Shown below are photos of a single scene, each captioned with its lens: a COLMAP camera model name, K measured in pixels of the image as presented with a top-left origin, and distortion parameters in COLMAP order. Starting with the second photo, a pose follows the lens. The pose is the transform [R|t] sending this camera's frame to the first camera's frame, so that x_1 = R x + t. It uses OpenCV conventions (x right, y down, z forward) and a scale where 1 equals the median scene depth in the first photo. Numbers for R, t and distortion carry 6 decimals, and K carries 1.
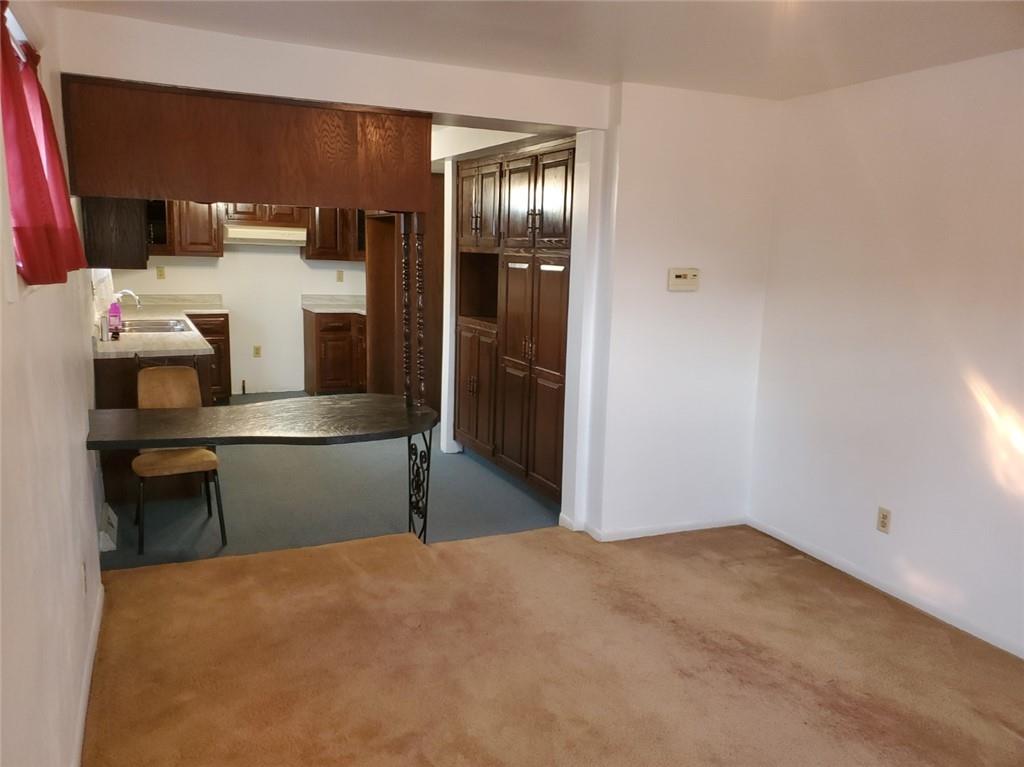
lens RADIAL K [[803.0, 0, 512.0], [0, 803.0, 383.5], [0, 0, 1]] dist [0.033820, -0.001303]
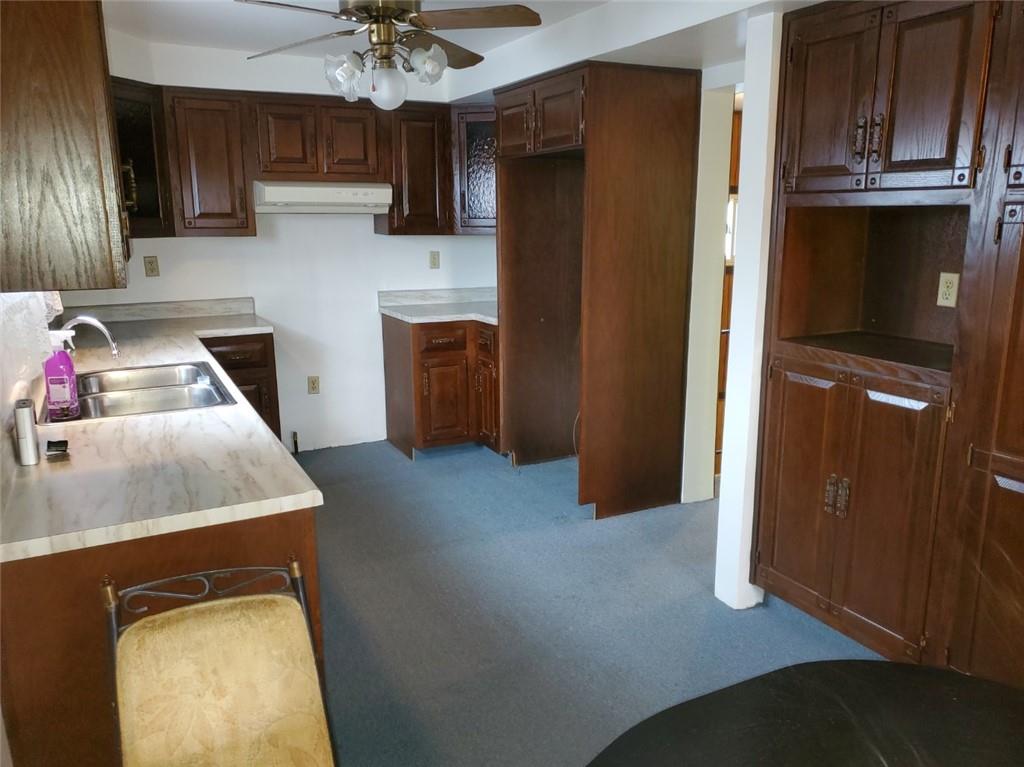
lens RADIAL K [[803.0, 0, 512.0], [0, 803.0, 383.5], [0, 0, 1]] dist [0.033820, -0.001303]
pose [[0.999183, -0.037848, 0.014165, -0.179101], [0.037239, 0.998464, 0.041024, -0.065059], [-0.015696, -0.040463, 0.999058, 0.396000]]
